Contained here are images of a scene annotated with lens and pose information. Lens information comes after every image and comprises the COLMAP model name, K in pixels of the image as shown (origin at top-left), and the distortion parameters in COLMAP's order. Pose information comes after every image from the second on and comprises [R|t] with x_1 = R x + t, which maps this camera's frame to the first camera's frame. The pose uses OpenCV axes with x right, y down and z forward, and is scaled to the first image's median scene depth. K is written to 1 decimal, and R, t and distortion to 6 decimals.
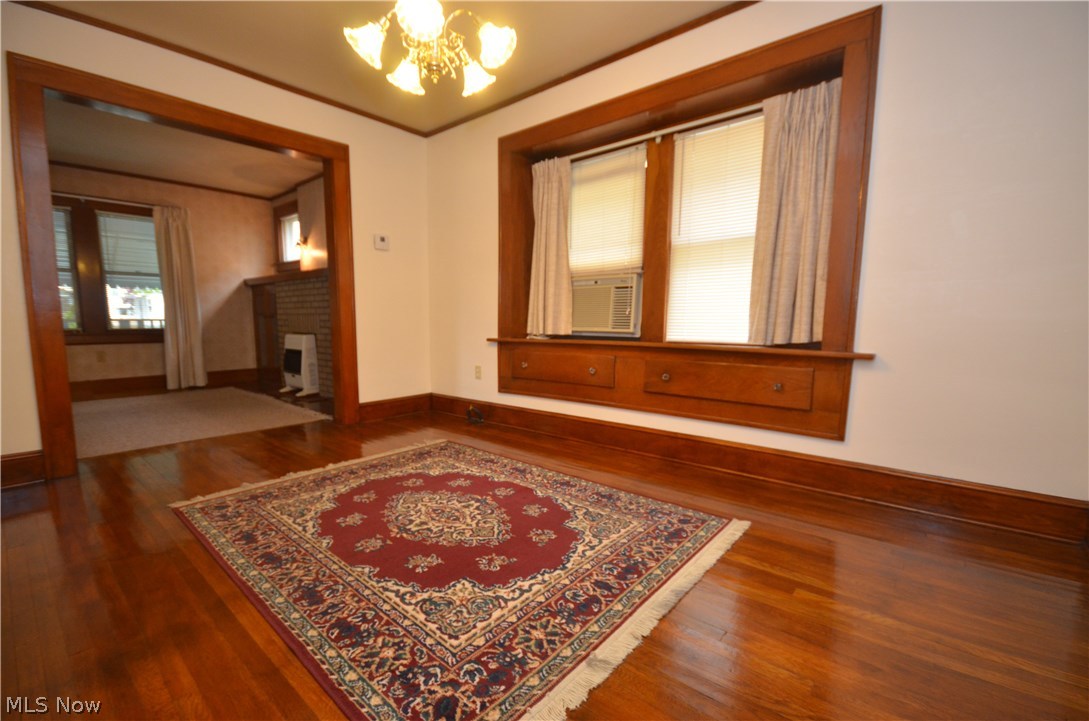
lens RADIAL K [[476.2, 0, 549.7], [0, 476.2, 382.3], [0, 0, 1]] dist [0.001342, -0.001406]
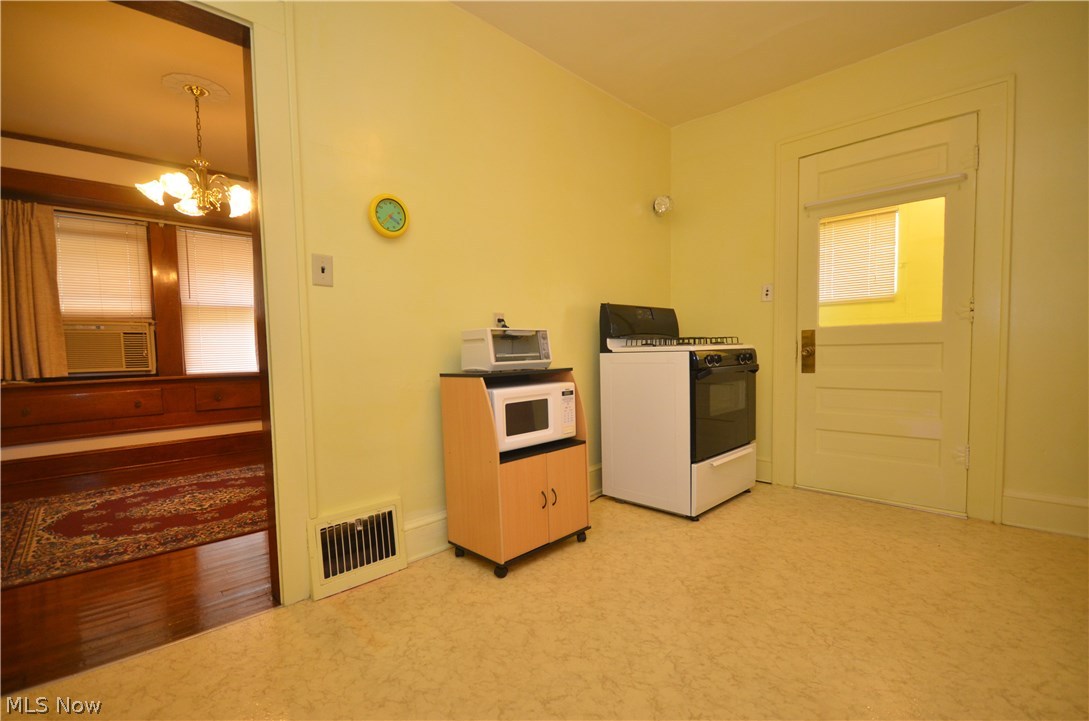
lens RADIAL K [[476.2, 0, 544.3], [0, 476.2, 367.8], [0, 0, 1]] dist [0.001342, -0.001406]
pose [[0.091213, -0.047072, 0.994718, -1.022250], [0.151067, 0.987976, 0.032900, 0.002575], [-0.984306, 0.147268, 0.097228, -0.124916]]
